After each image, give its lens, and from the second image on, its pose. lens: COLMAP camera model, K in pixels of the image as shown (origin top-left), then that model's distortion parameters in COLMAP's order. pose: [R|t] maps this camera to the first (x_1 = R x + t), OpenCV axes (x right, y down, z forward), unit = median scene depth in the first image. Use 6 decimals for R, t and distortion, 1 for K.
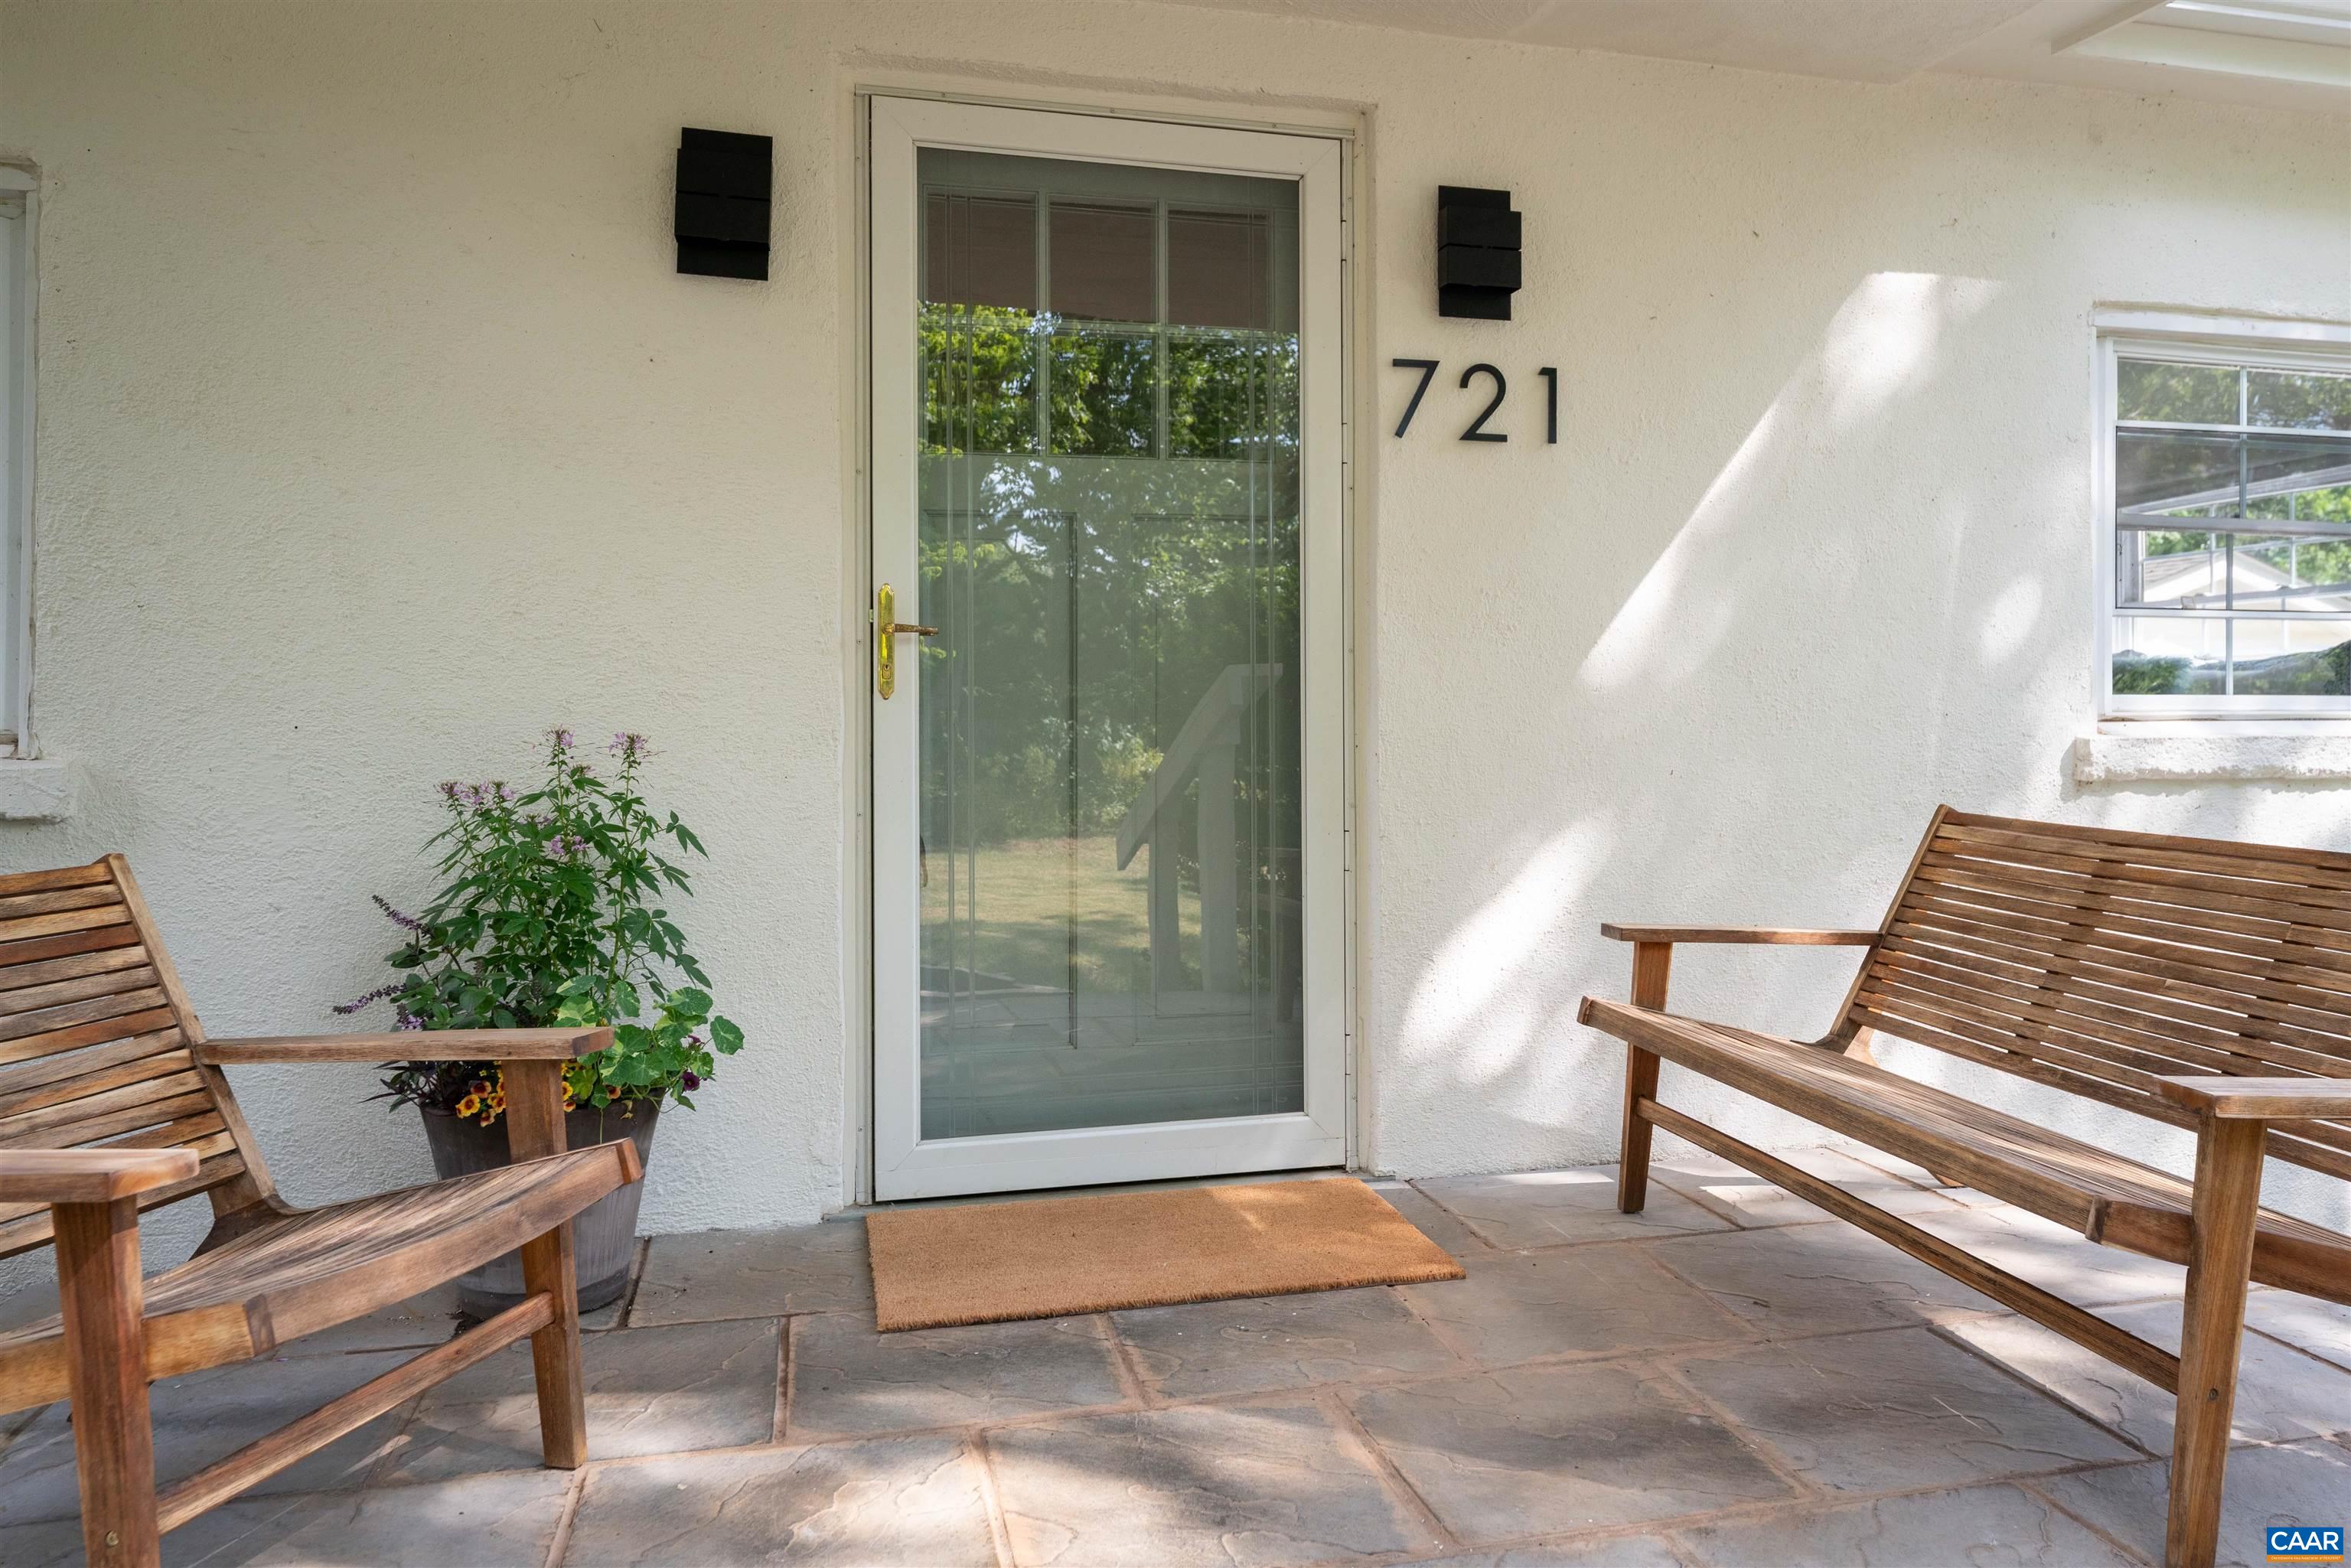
lens RADIAL K [[1552.7, 0, 1180.7], [0, 1552.7, 742.9], [0, 0, 1]] dist [0.000229, -0.000533]
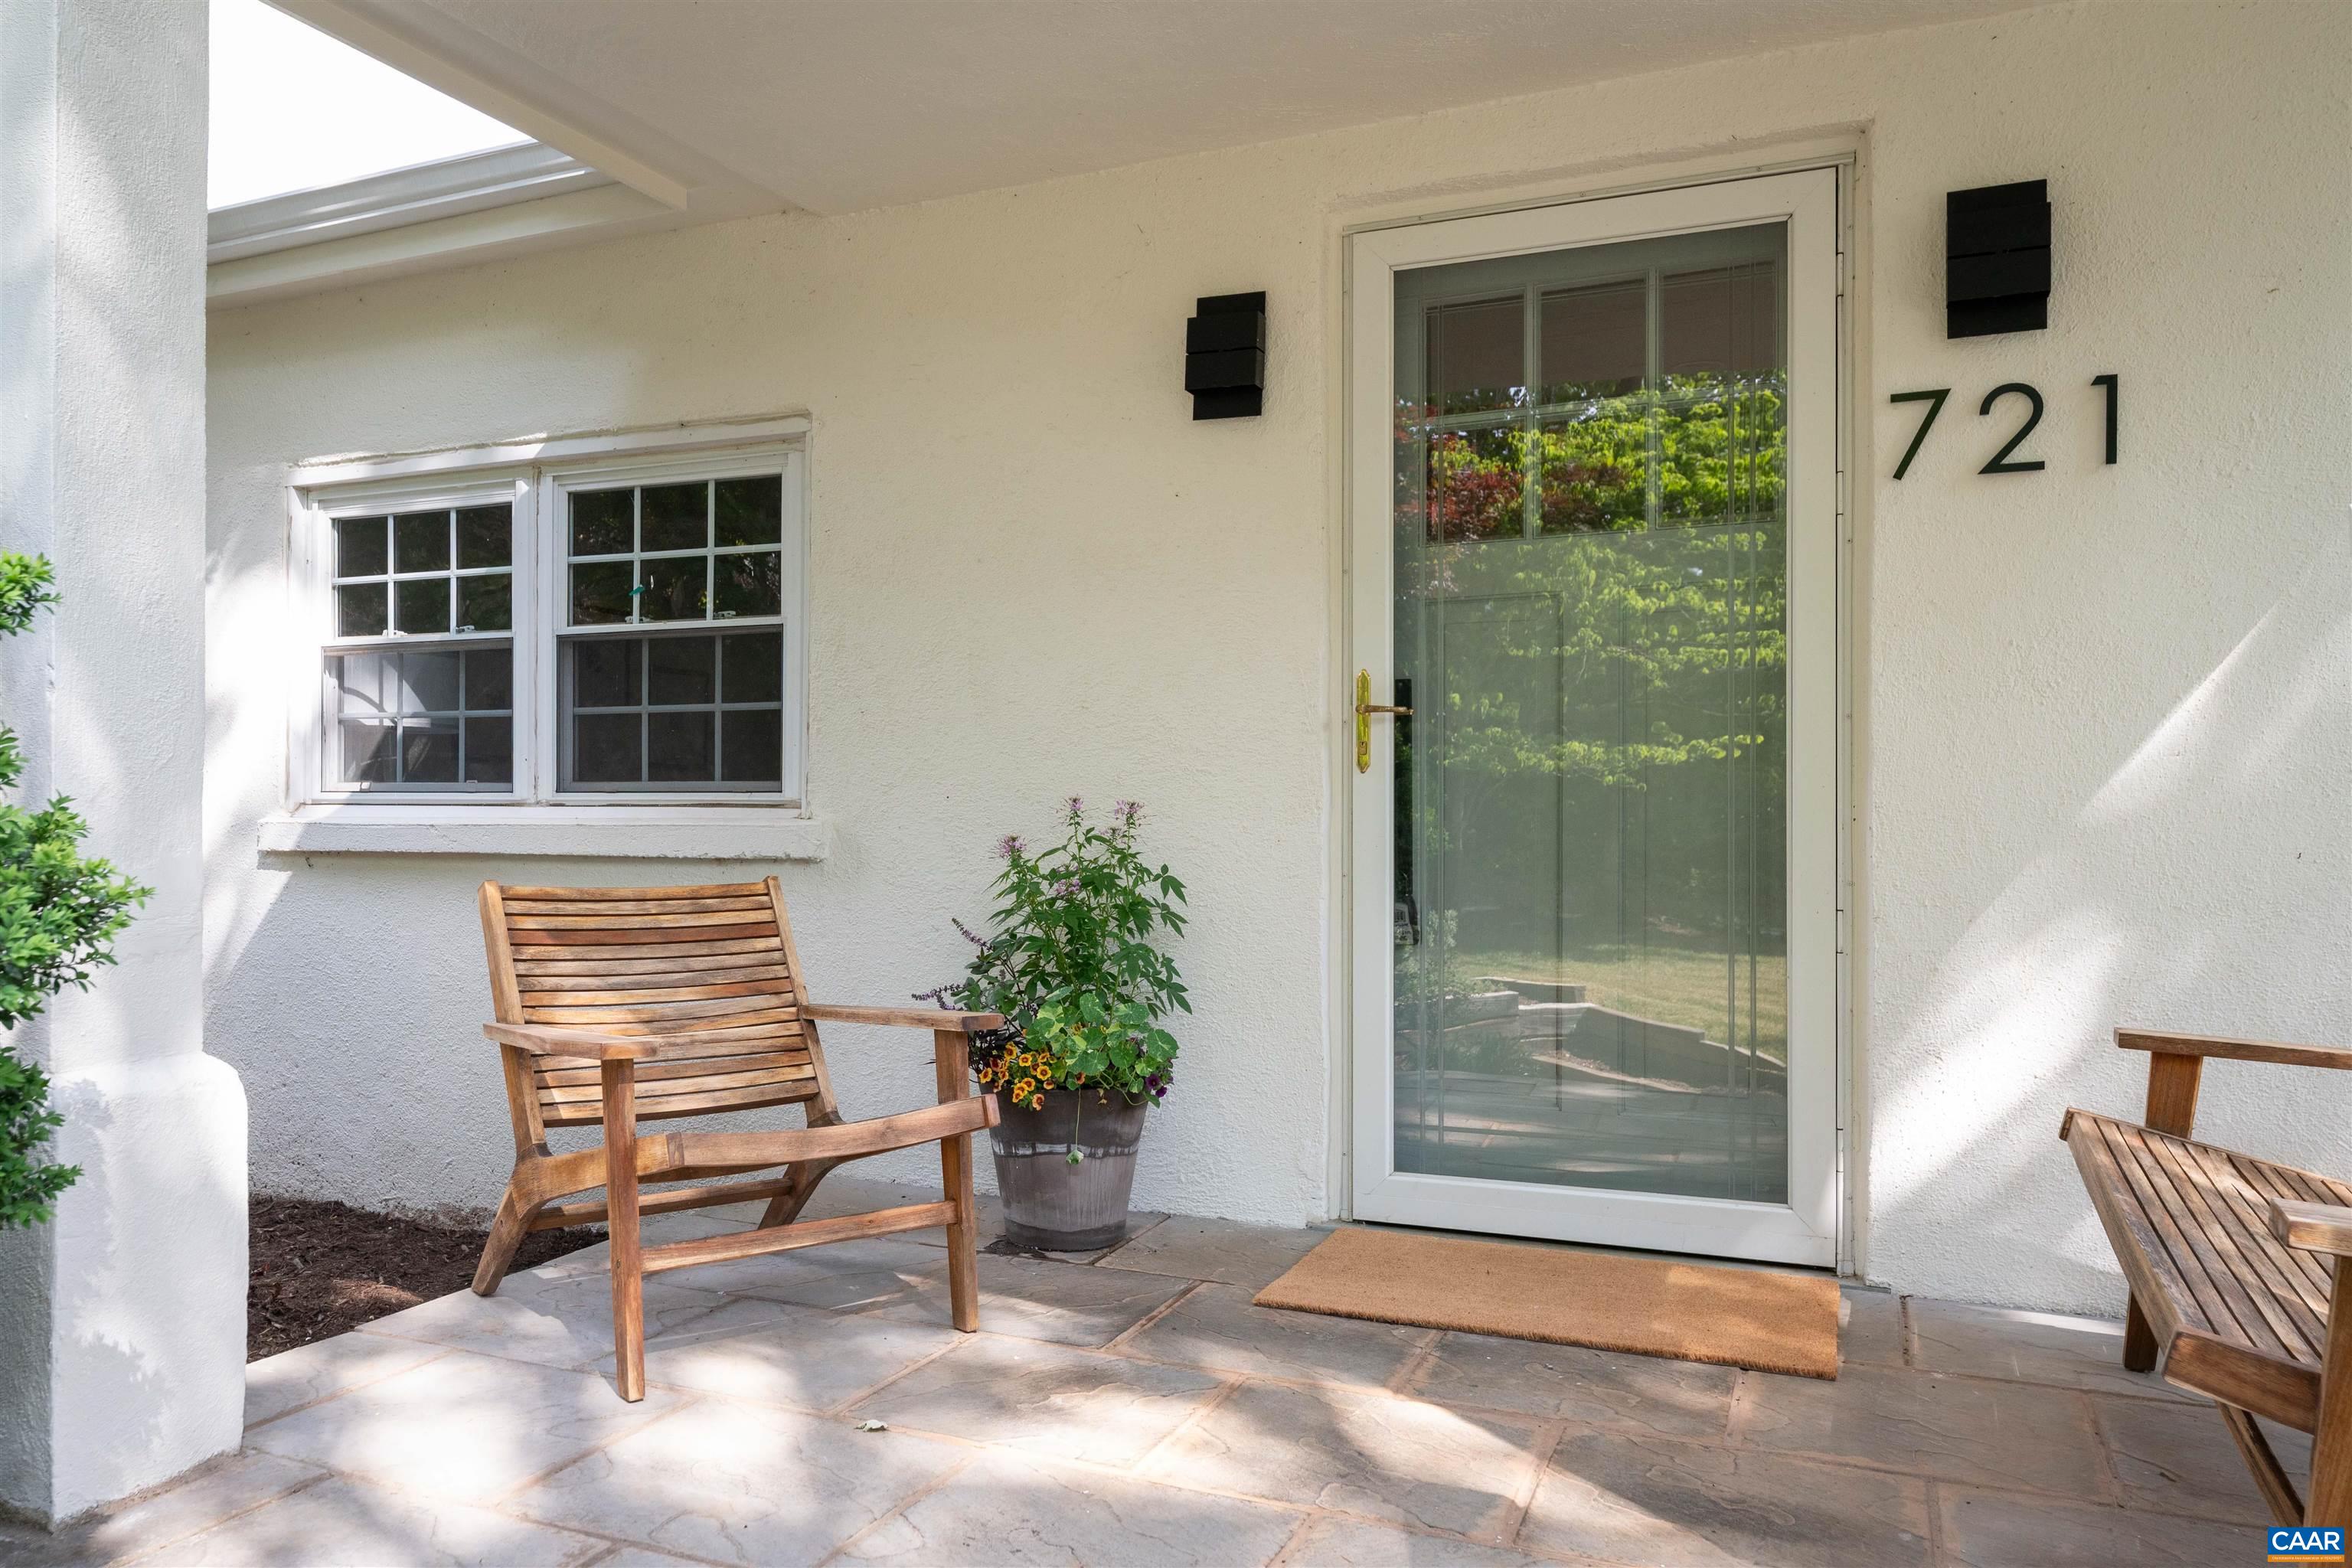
lens RADIAL K [[1657.2, 0, 1179.4], [0, 1657.2, 861.1], [0, 0, 1]] dist [0.000749, -0.002020]
pose [[0.797288, 0.020440, -0.603253, 0.467663], [-0.012944, 0.999776, 0.016768, 0.018883], [0.603460, -0.005560, 0.797374, -0.036910]]
